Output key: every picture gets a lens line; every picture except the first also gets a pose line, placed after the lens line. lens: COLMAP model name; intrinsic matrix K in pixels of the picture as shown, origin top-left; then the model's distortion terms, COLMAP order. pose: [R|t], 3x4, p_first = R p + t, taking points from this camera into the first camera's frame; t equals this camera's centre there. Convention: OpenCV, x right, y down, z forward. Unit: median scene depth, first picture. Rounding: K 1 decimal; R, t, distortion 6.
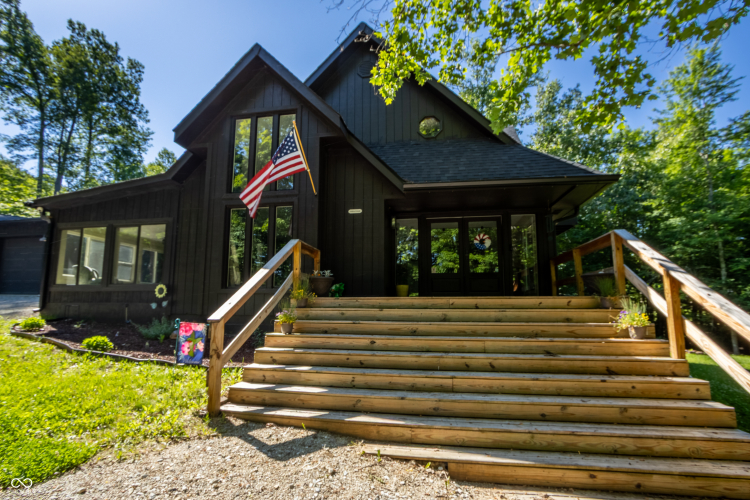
lens RADIAL K [[357.1, 0, 366.1], [0, 357.1, 264.0], [0, 0, 1]] dist [-0.001894, -0.000007]
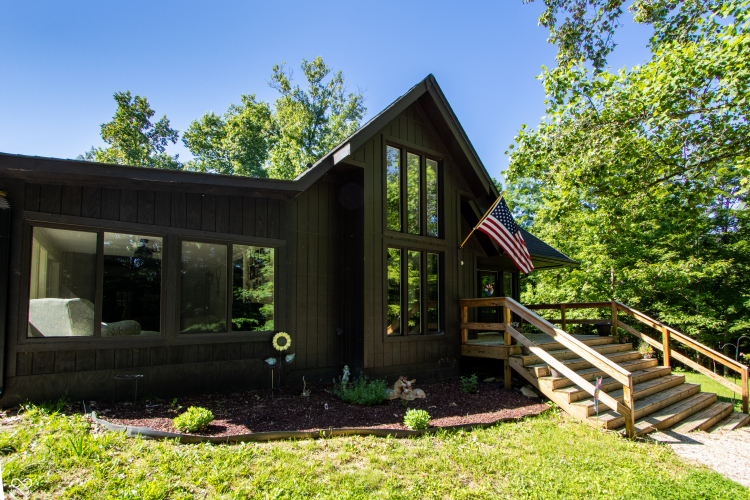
lens RADIAL K [[358.0, 0, 400.4], [0, 358.0, 306.1], [0, 0, 1]] dist [-0.016576, -0.000003]
pose [[0.687343, 0.010985, 0.726250, -0.944778], [-0.080631, 0.994860, 0.061264, -0.061919], [-0.721844, -0.100667, 0.684696, 0.324131]]
